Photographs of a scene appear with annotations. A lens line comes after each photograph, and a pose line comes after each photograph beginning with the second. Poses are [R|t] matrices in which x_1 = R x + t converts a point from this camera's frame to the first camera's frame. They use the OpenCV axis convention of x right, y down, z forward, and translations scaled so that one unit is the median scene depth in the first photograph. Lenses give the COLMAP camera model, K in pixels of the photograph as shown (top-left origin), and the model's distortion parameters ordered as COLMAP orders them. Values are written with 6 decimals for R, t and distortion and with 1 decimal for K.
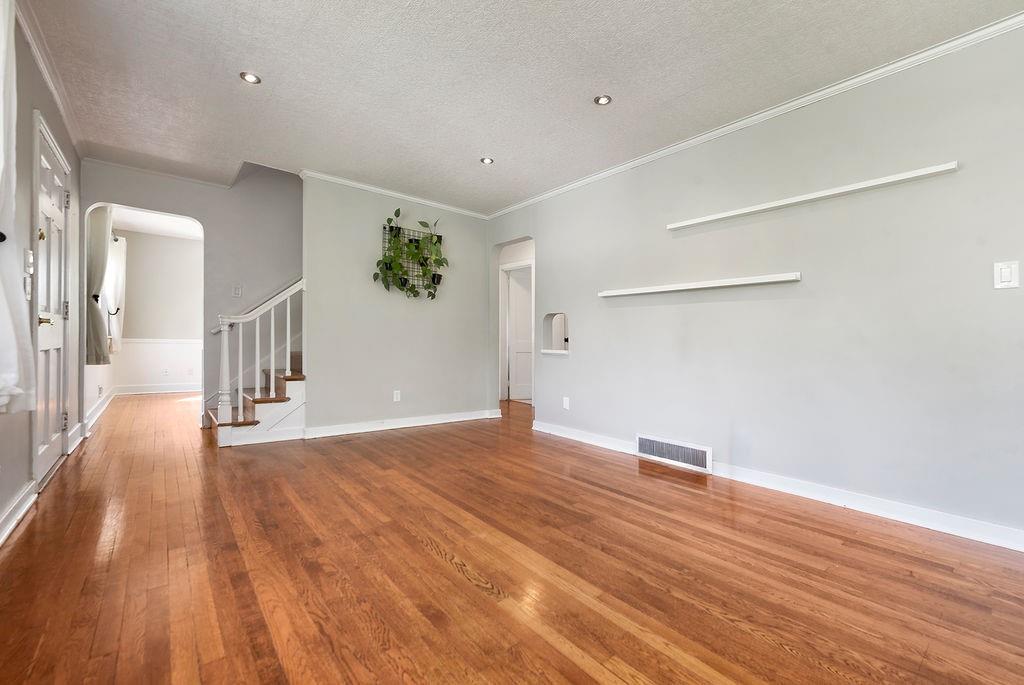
lens RADIAL K [[424.2, 0, 517.4], [0, 424.2, 346.9], [0, 0, 1]] dist [0.007616, -0.000561]
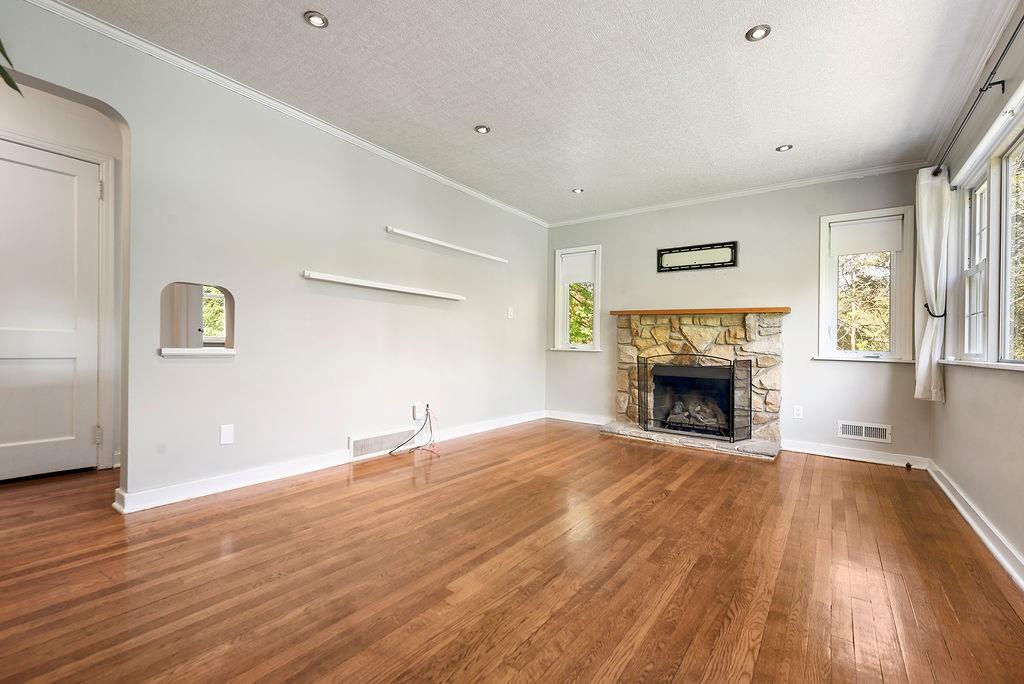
lens RADIAL K [[424.2, 0, 517.4], [0, 424.2, 346.4], [0, 0, 1]] dist [0.007616, -0.000561]
pose [[-0.230602, -0.030549, 0.972568, -1.010952], [-0.019872, 0.999446, 0.026681, -0.037956], [-0.972845, -0.013174, -0.231082, 1.270304]]
